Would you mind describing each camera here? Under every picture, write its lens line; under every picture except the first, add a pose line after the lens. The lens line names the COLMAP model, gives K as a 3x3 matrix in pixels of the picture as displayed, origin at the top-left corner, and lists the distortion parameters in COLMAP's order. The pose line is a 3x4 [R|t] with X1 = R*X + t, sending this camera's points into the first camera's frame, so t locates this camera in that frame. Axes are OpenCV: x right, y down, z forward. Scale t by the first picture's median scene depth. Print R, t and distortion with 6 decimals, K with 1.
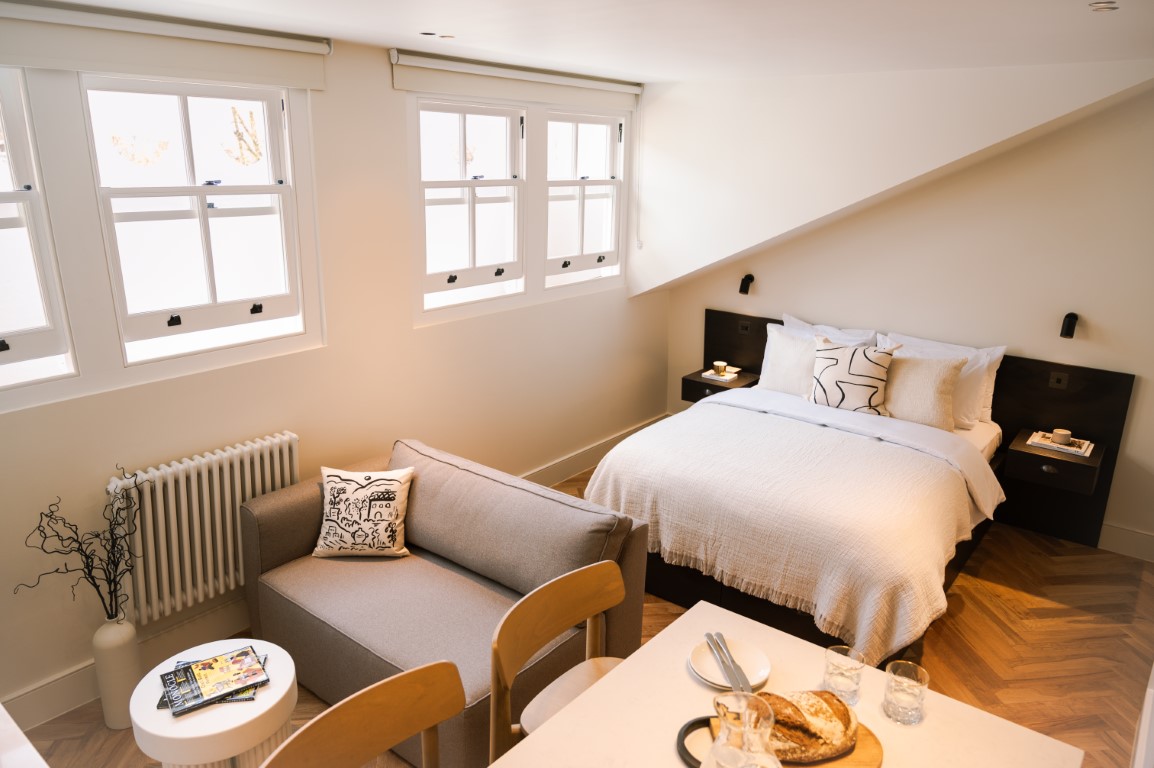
lens RADIAL K [[774.9, 0, 557.8], [0, 774.9, 397.9], [0, 0, 1]] dist [-0.015917, 0.006262]
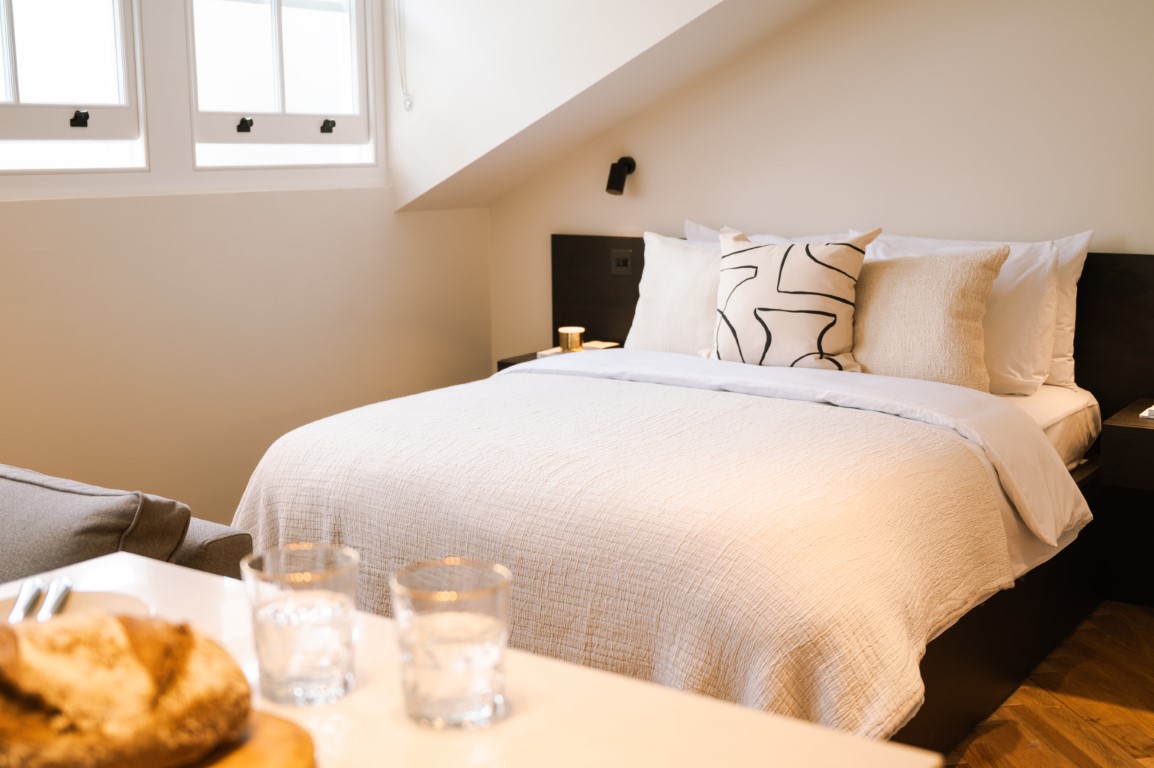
lens RADIAL K [[1348.1, 0, 585.6], [0, 1348.1, 435.6], [0, 0, 1]] dist [0.013945, 0.000000]
pose [[0.998158, -0.030247, 0.052586, 0.207443], [0.036074, 0.992865, -0.113658, 0.154958], [-0.048773, 0.115345, 0.992127, 0.162937]]
